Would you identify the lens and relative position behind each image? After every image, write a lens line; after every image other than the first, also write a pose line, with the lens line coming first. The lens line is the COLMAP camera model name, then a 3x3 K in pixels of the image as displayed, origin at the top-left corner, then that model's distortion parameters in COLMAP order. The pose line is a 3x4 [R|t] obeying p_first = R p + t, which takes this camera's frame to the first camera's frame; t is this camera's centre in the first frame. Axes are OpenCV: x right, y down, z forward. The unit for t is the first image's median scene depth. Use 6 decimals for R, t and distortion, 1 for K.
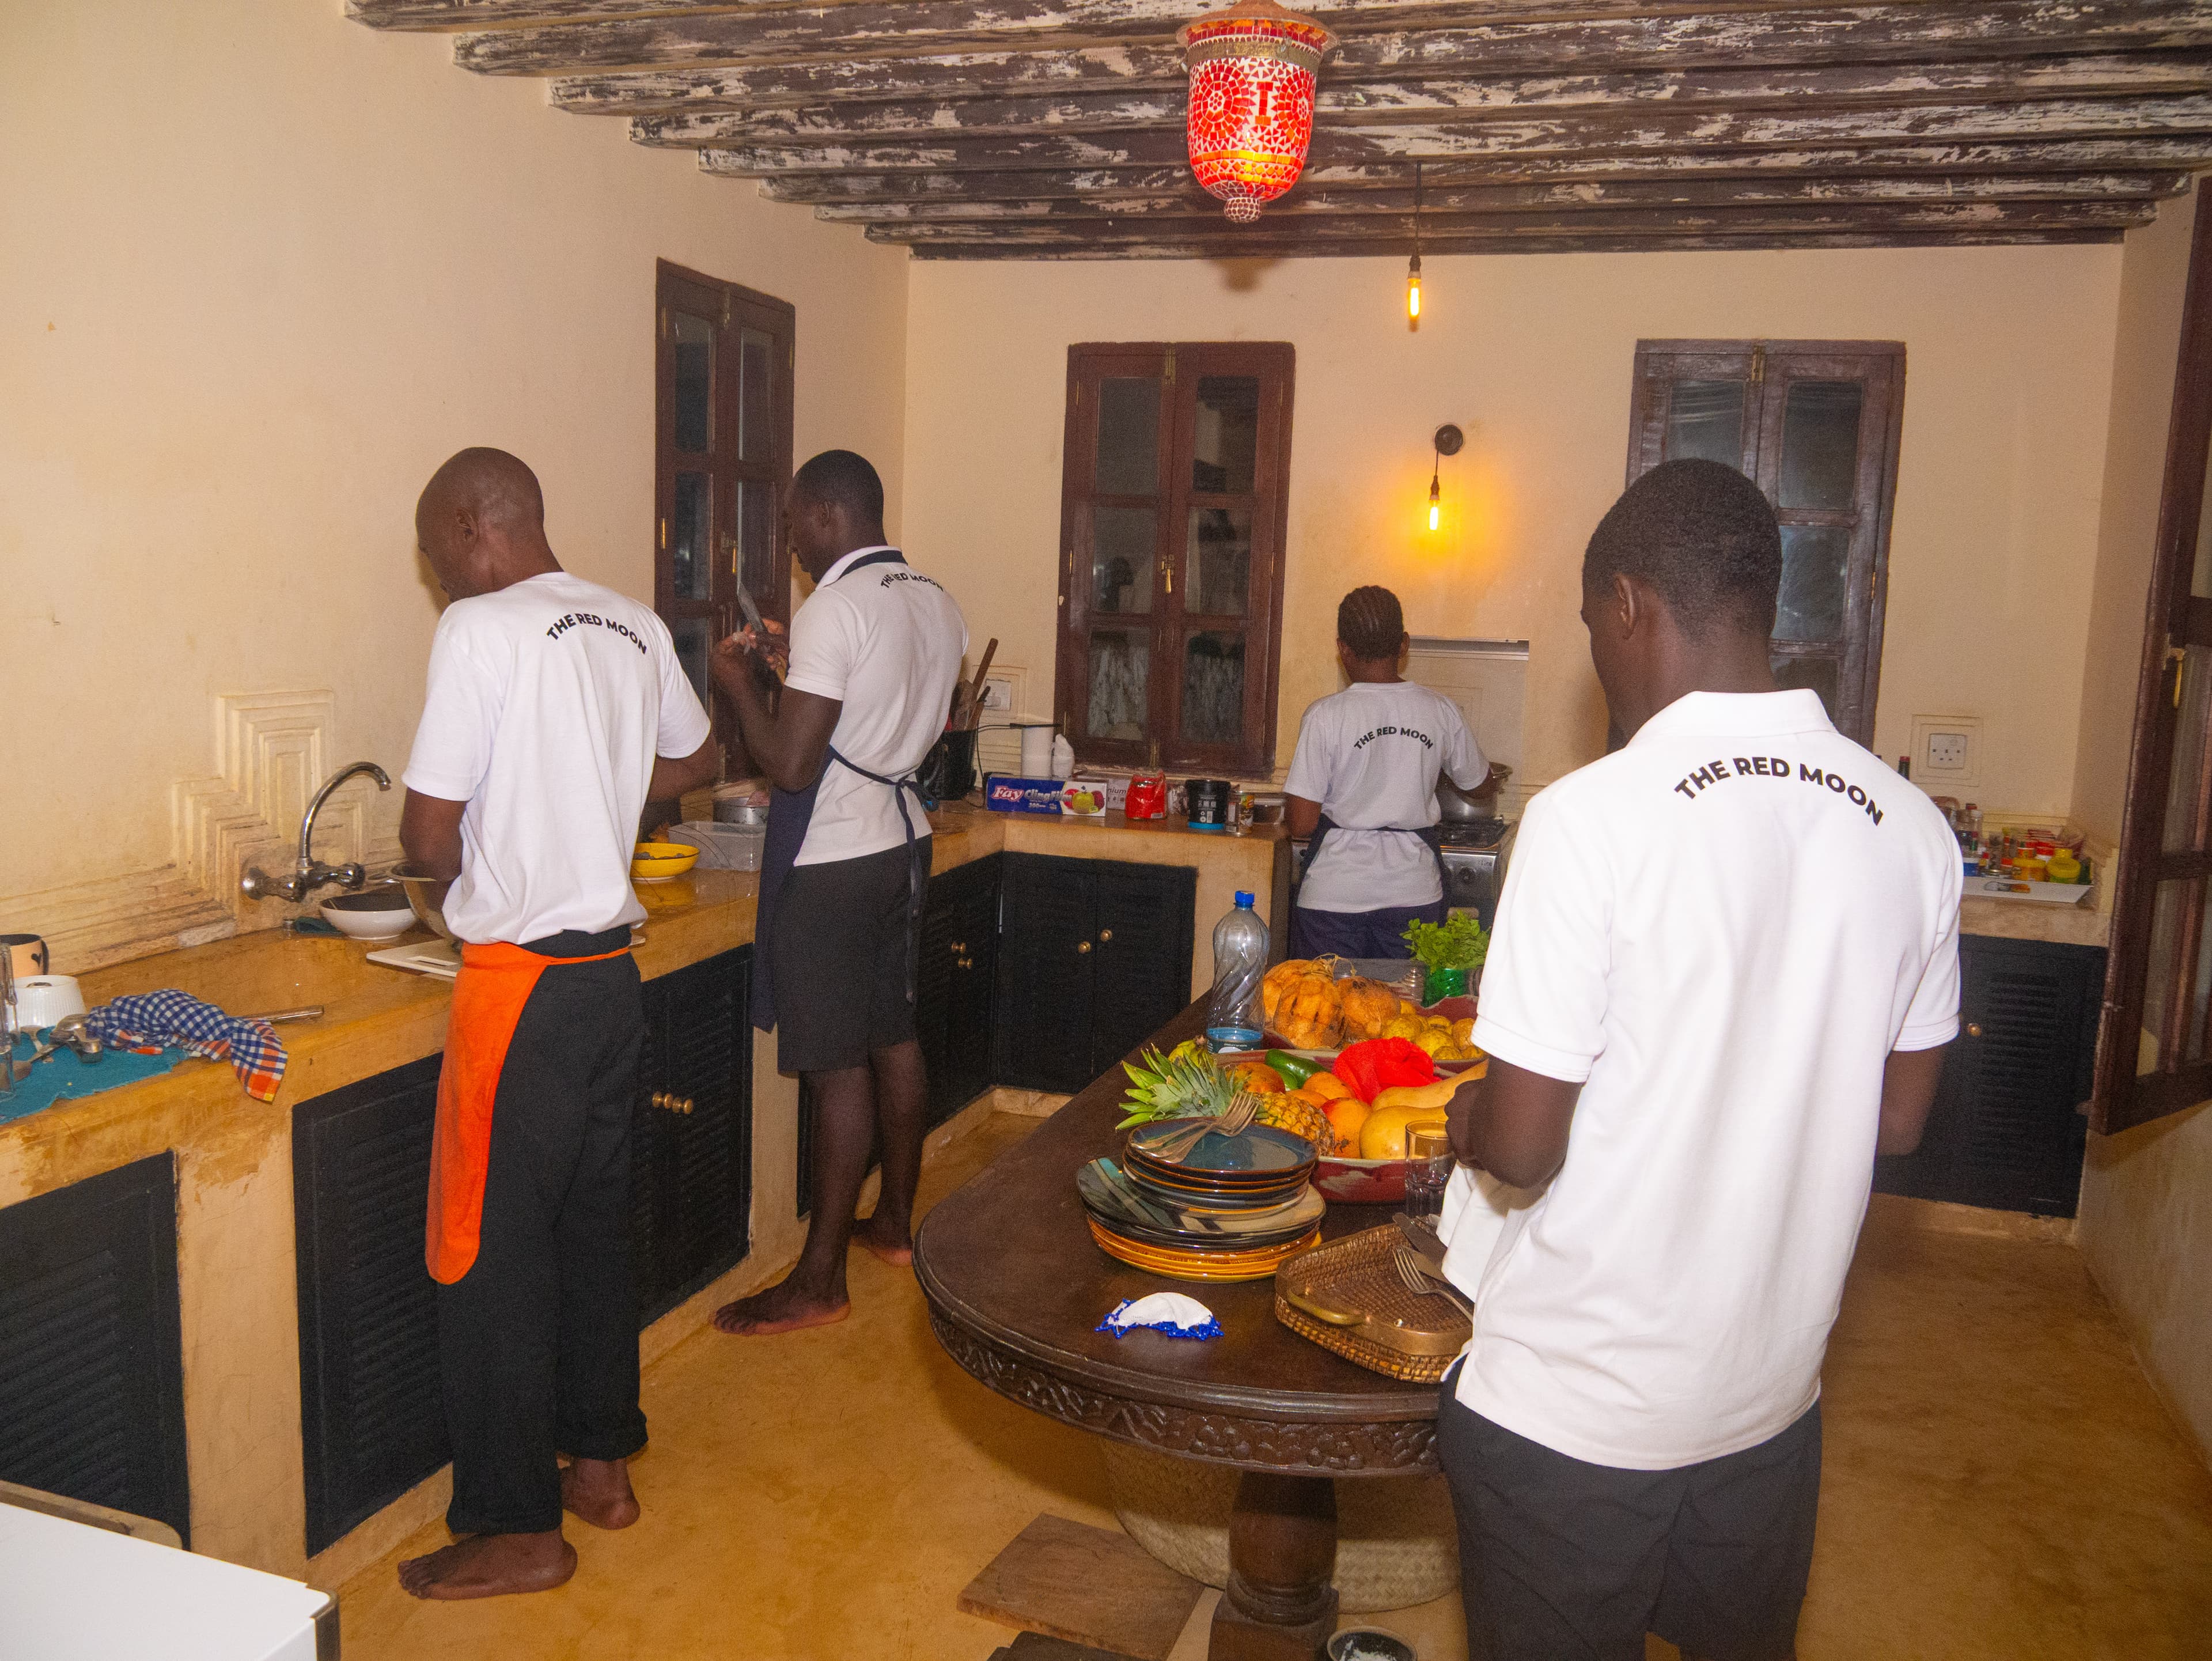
lens RADIAL K [[1857.0, 0, 1106.0], [0, 1857.0, 830.5], [0, 0, 1]] dist [-0.042283, 0.013230]
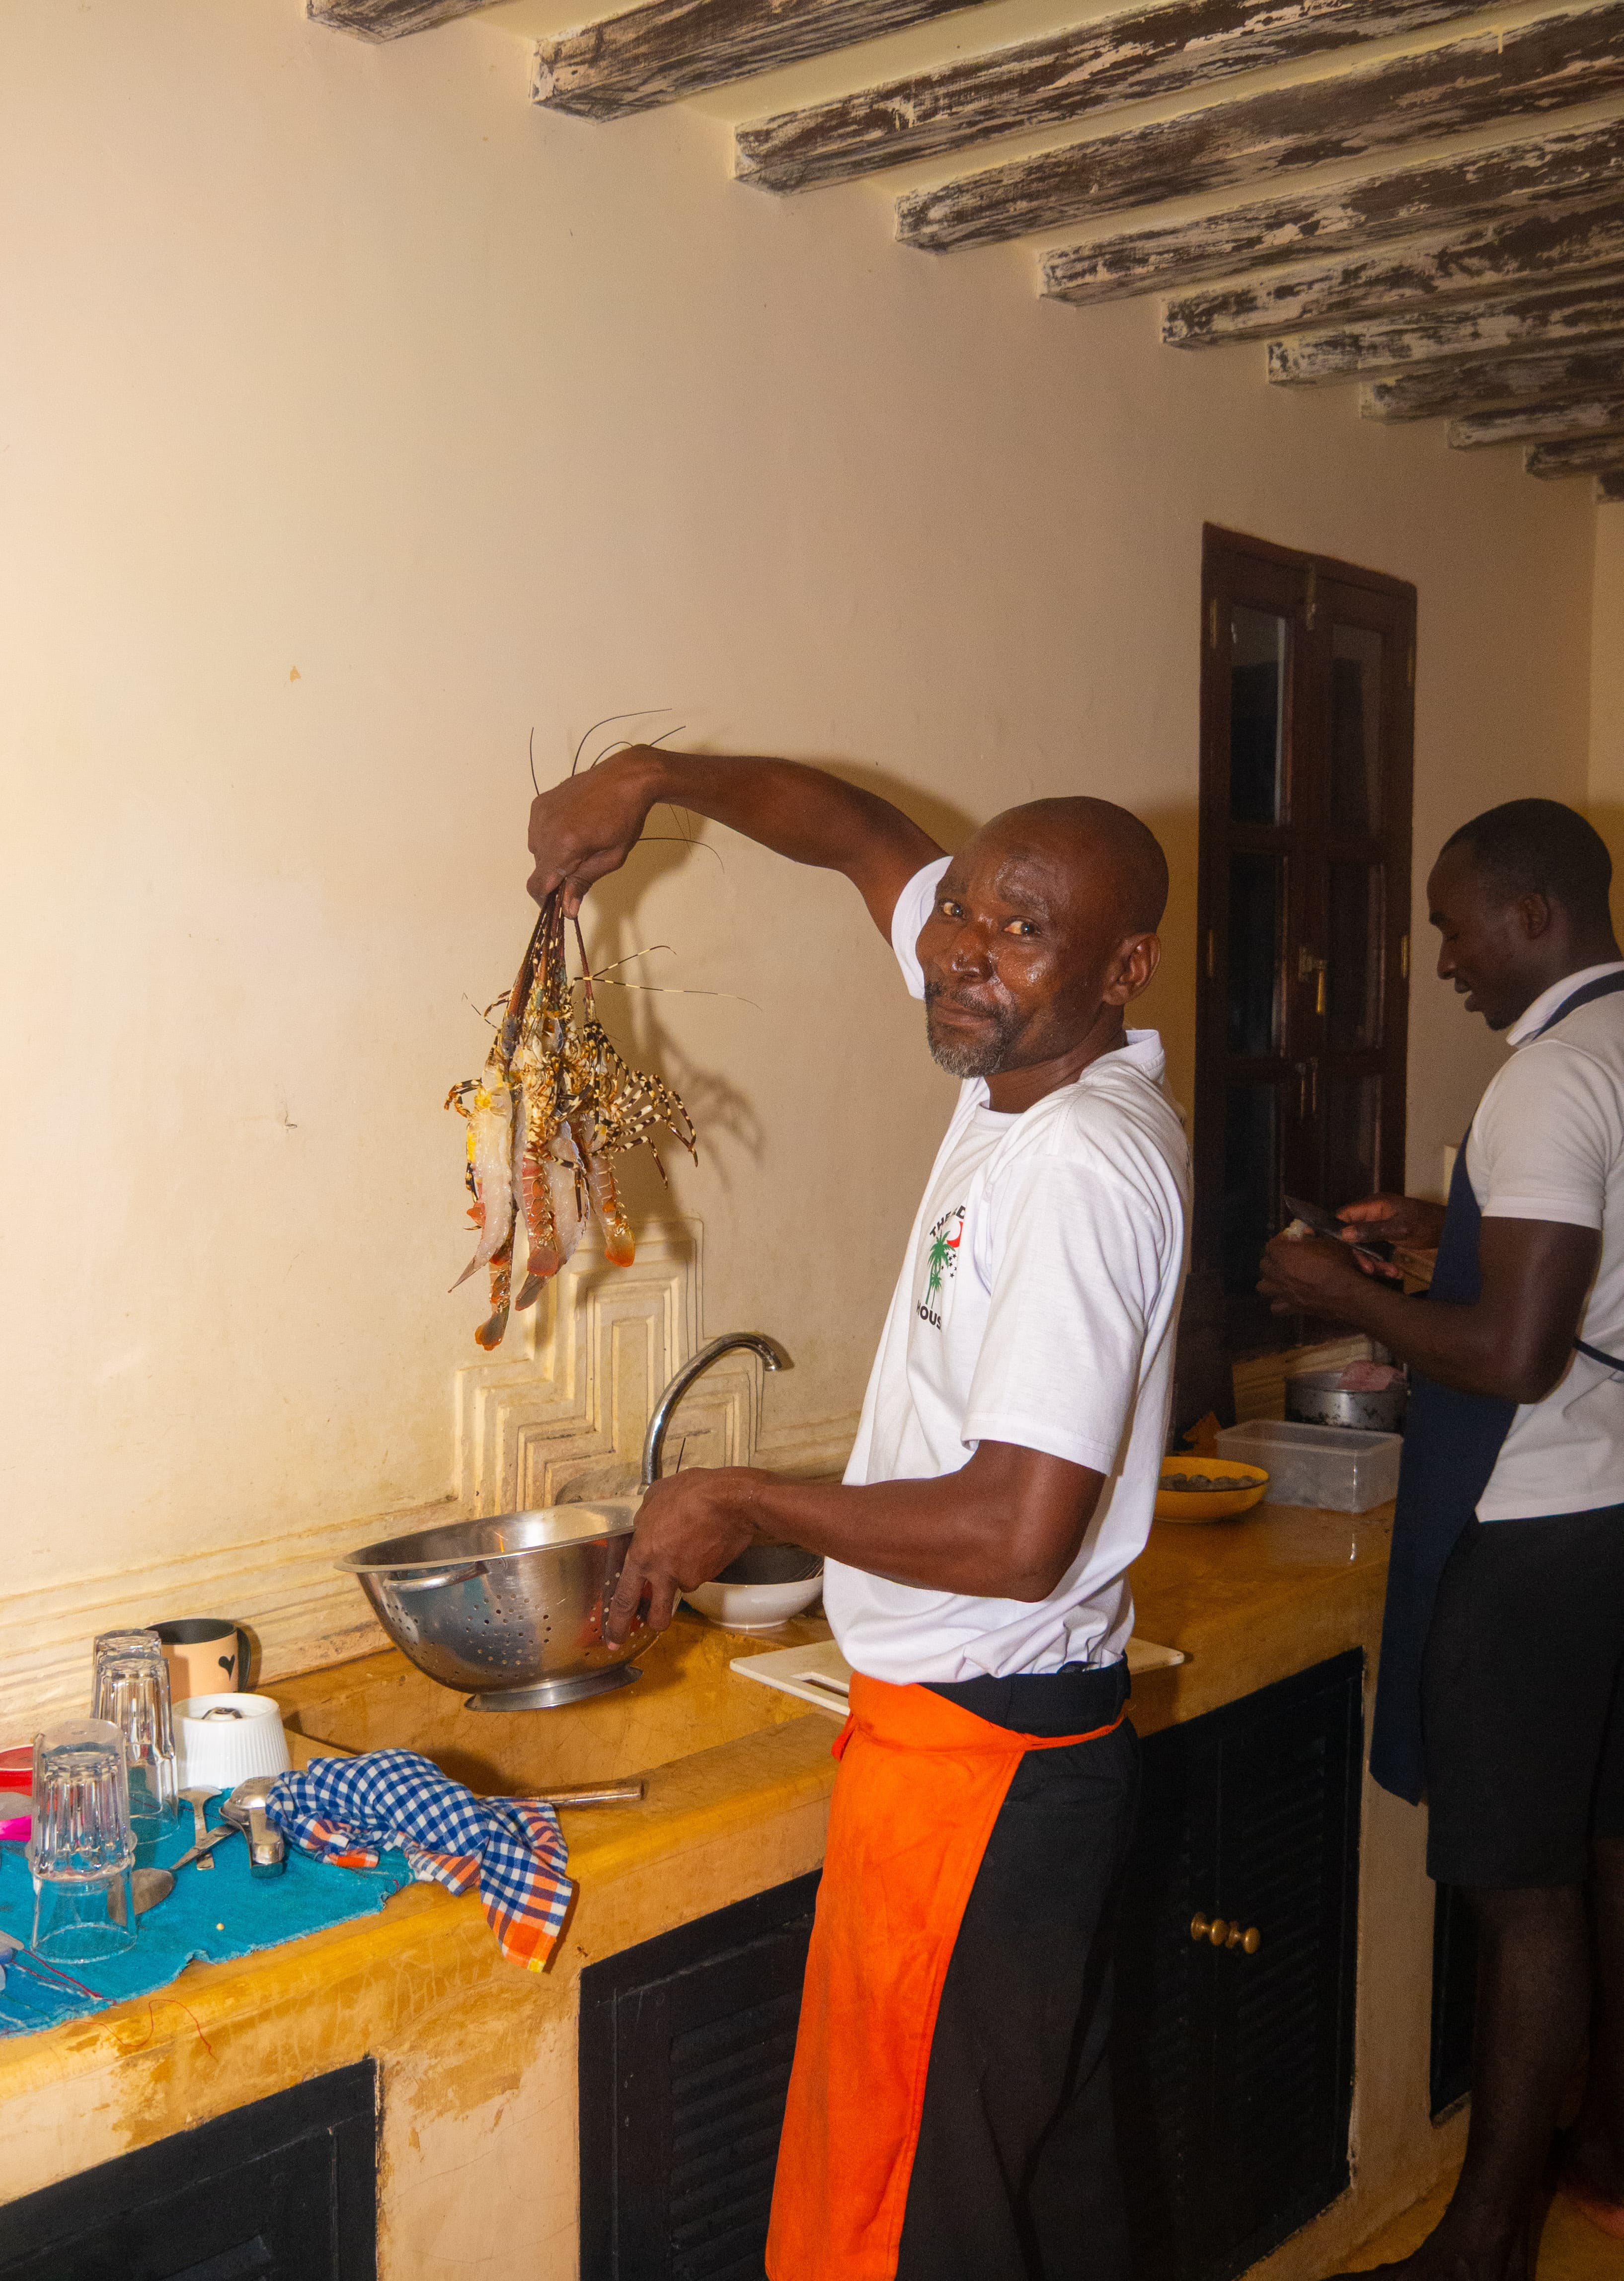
lens RADIAL K [[2340.7, 0, 812.0], [0, 2340.7, 1140.5], [0, 0, 1]] dist [0.022462, 0.010539]
pose [[0.925498, -0.005414, -0.378714, -0.081651], [-0.022404, 0.997364, -0.069009, -0.050729], [0.378090, 0.072352, 0.922937, 0.281876]]
